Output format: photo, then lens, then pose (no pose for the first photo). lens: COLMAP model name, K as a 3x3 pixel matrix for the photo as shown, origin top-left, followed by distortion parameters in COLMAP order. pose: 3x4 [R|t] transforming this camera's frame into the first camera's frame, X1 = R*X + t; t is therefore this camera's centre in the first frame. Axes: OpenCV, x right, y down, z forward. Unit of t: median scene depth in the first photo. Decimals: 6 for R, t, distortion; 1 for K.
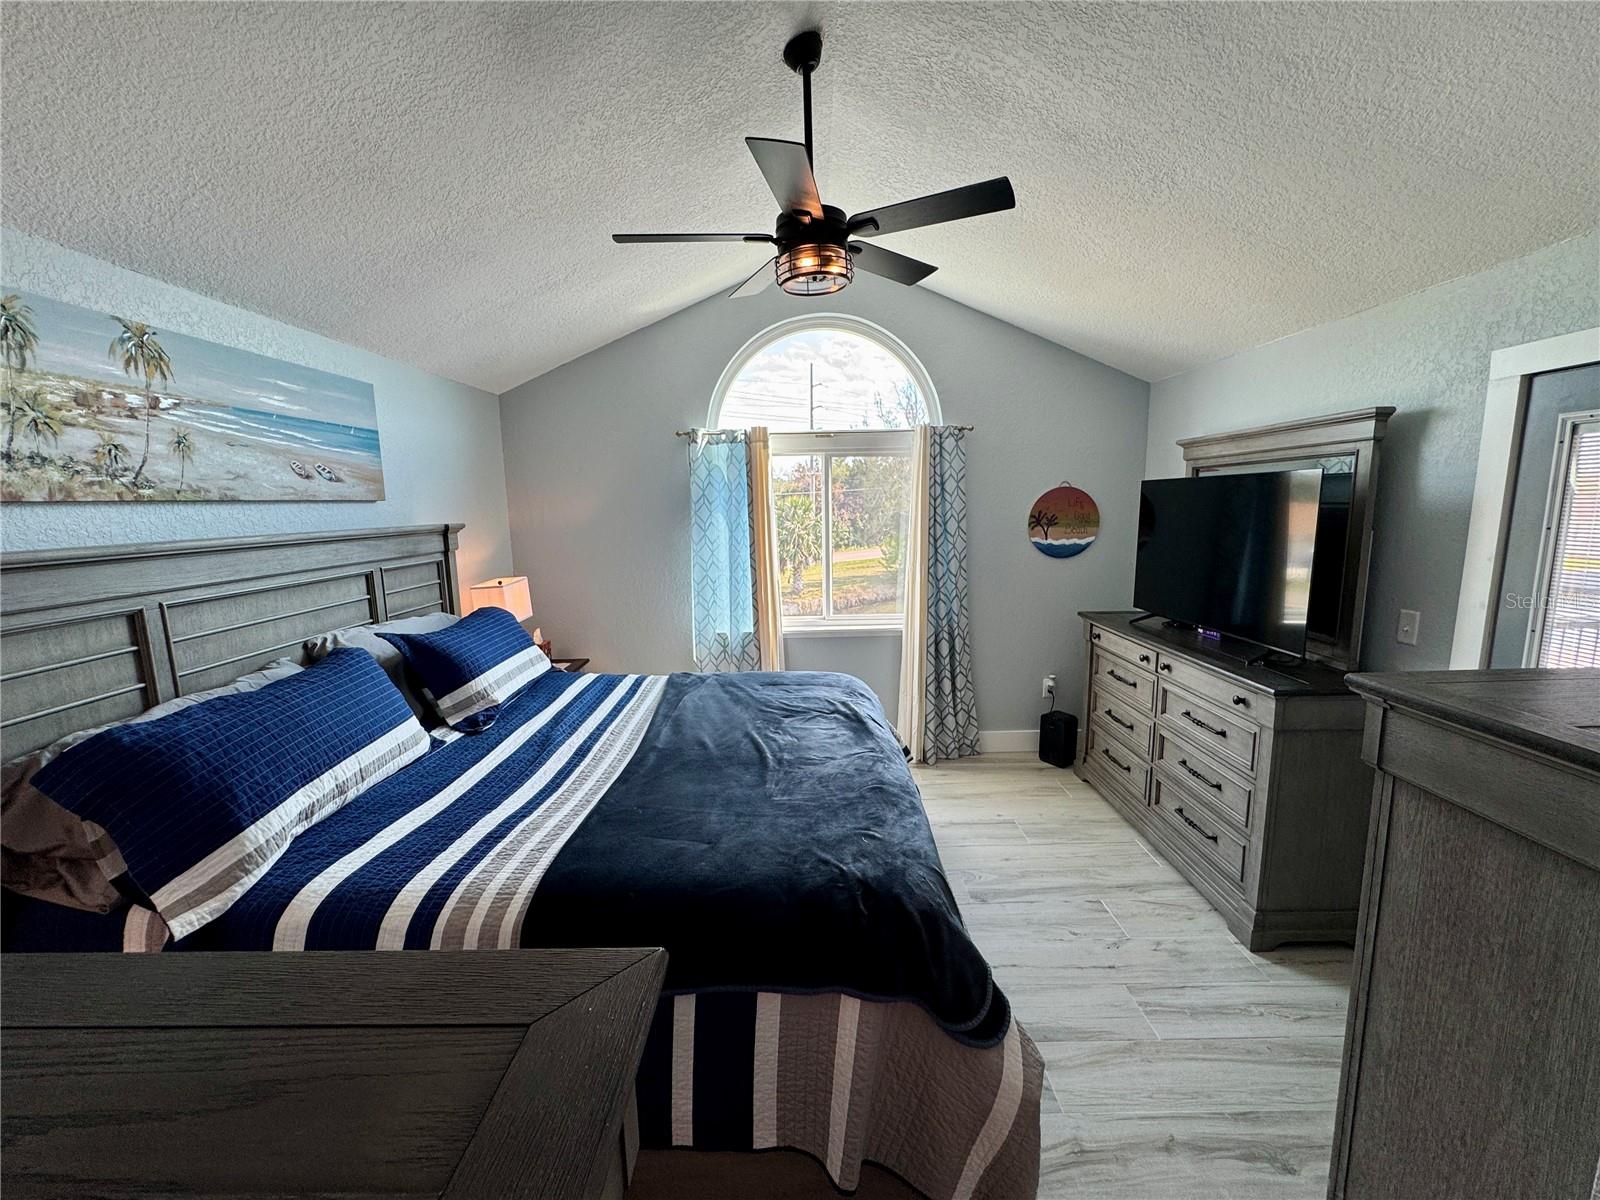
lens RADIAL K [[644.8, 0, 800.0], [0, 644.8, 600.0], [0, 0, 1]] dist [-0.004843, -0.000112]
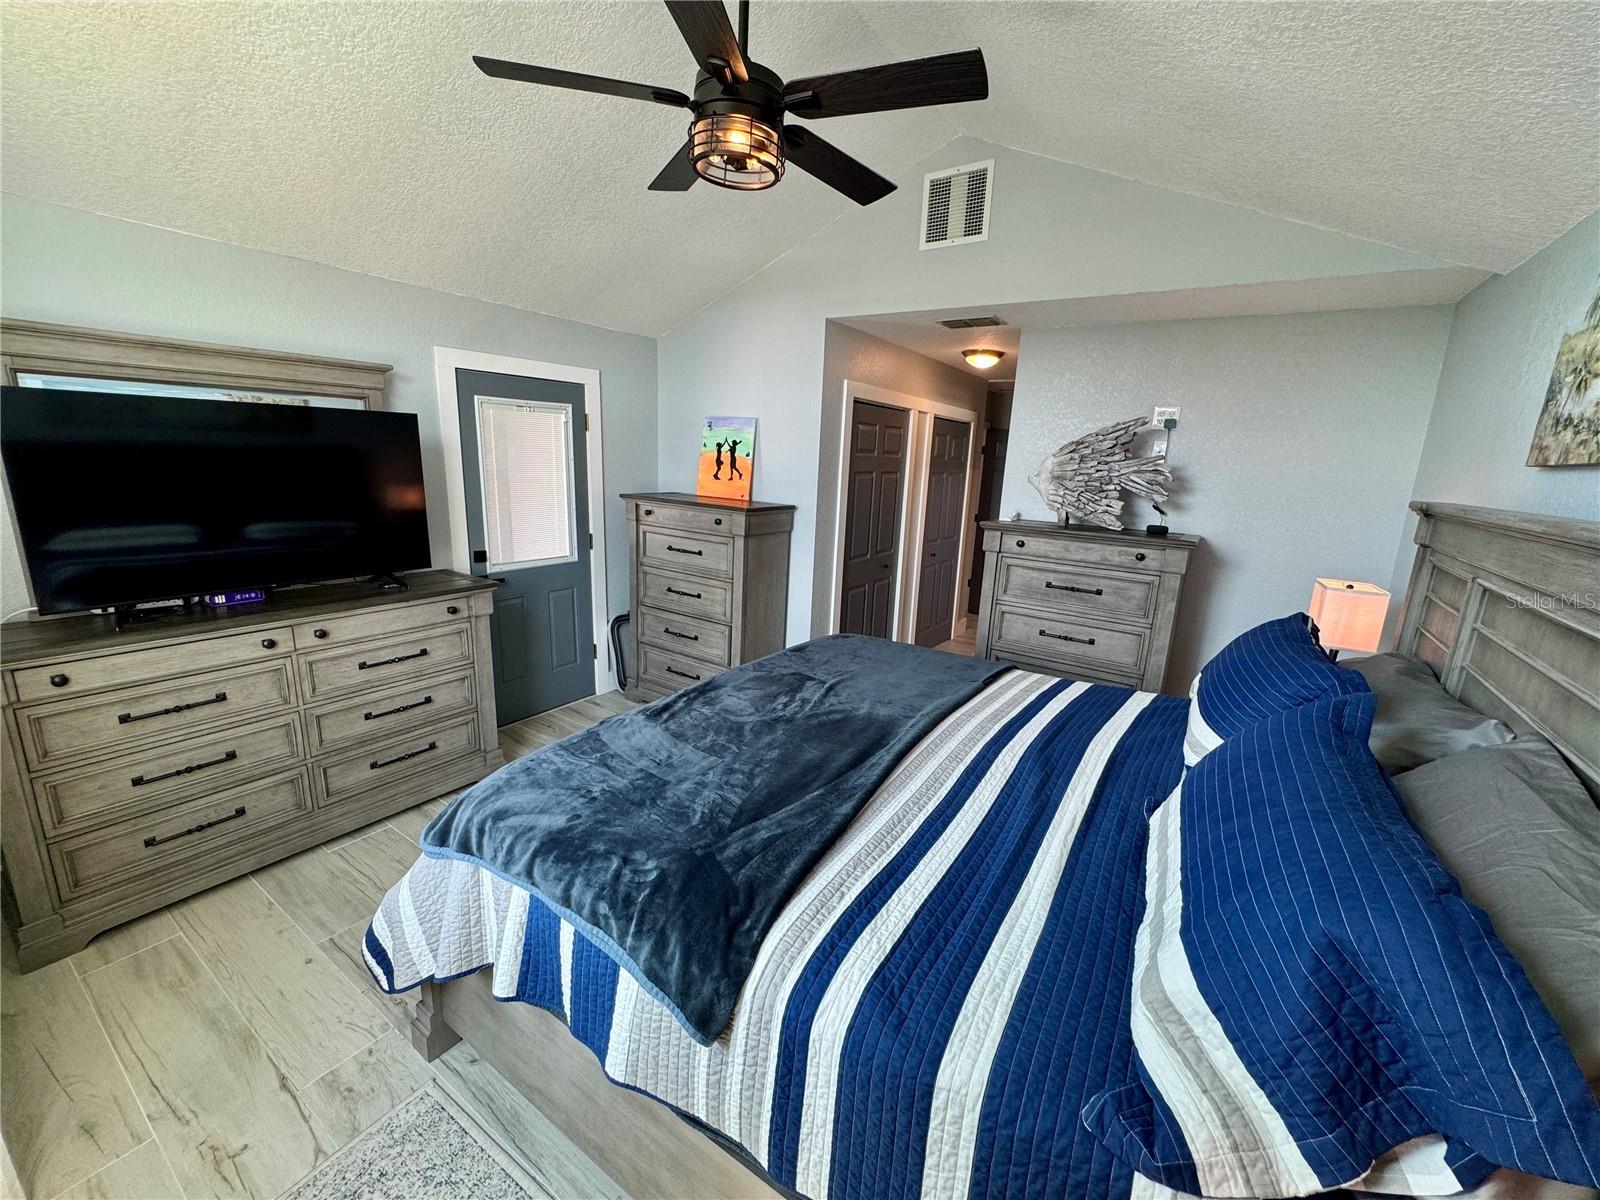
lens RADIAL K [[644.8, 0, 800.0], [0, 644.8, 600.0], [0, 0, 1]] dist [-0.004843, -0.000112]
pose [[-0.827776, -0.148448, 0.541063, -0.554522], [0.053709, 0.938967, 0.339789, -0.260453], [-0.558482, 0.310330, -0.769281, 1.730755]]
